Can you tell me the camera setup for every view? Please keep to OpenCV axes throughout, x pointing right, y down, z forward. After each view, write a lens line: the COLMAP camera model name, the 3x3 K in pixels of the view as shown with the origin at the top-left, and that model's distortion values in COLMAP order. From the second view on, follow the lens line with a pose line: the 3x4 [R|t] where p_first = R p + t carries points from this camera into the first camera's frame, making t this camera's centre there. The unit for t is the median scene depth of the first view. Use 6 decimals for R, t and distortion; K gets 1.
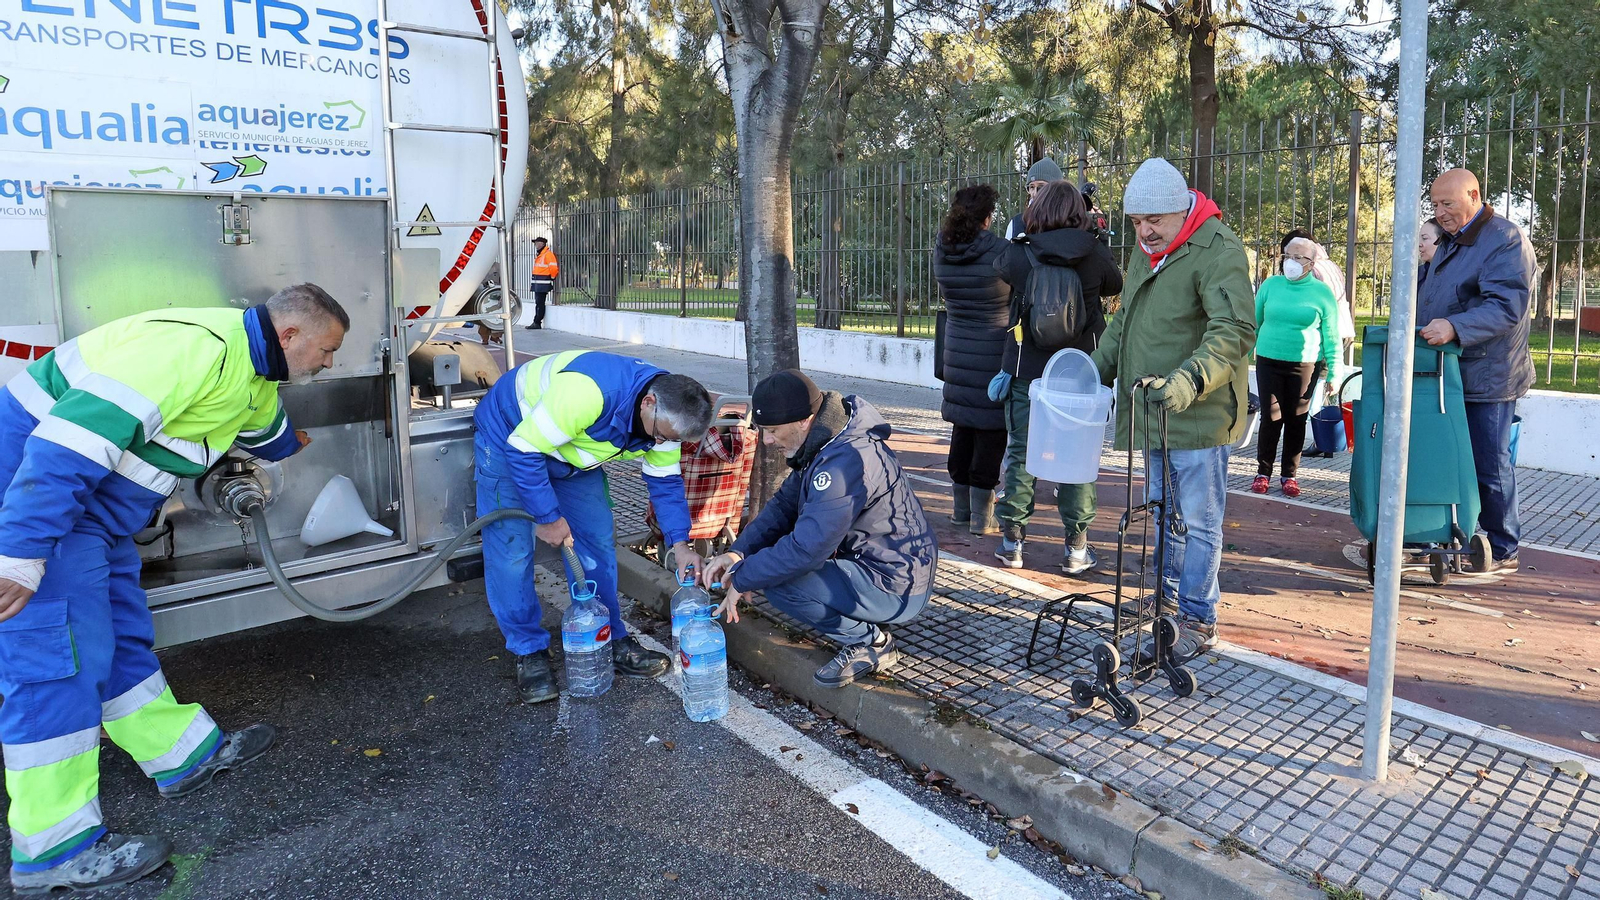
lens RADIAL K [[912.1, 0, 918.1], [0, 912.1, 338.7], [0, 0, 1]] dist [-0.045200, 0.017746]
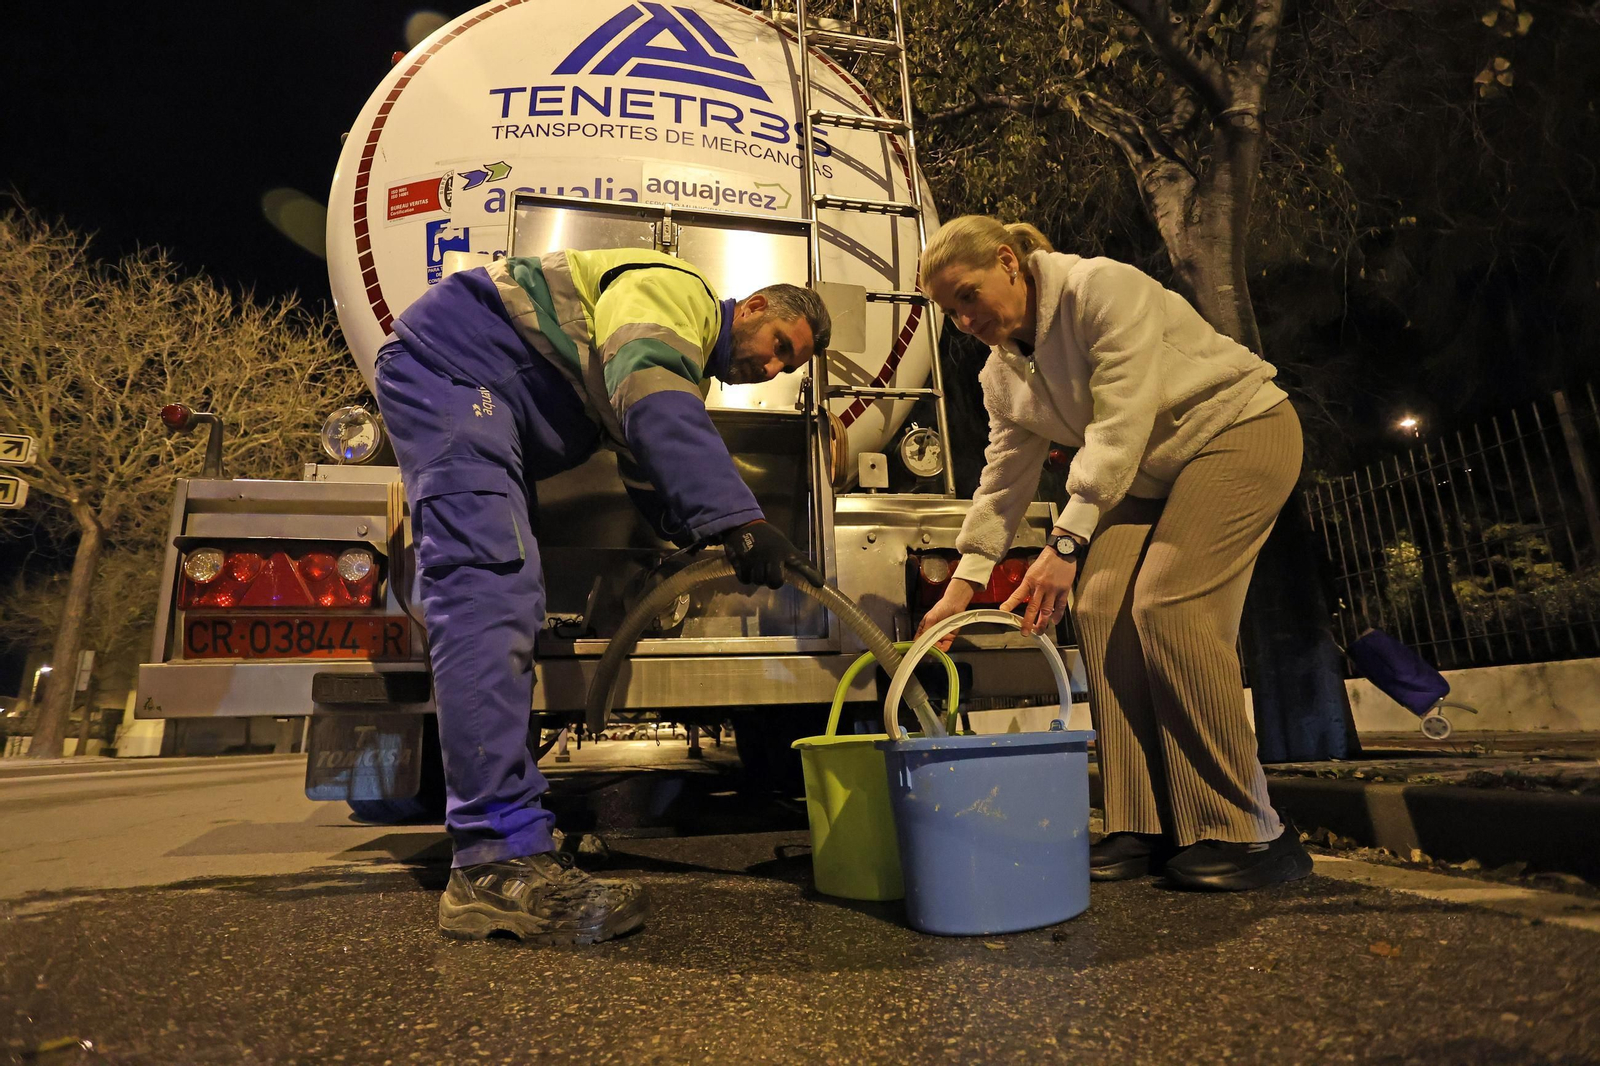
lens RADIAL K [[770.1, 0, 792.0], [0, 770.1, 539.2], [0, 0, 1]] dist [-0.054190, 0.011978]
pose [[0.848413, -0.147374, -0.508405, -0.271789], [-0.021074, 0.950296, -0.310635, 0.376324], [0.528915, 0.274261, 0.803138, 0.476100]]
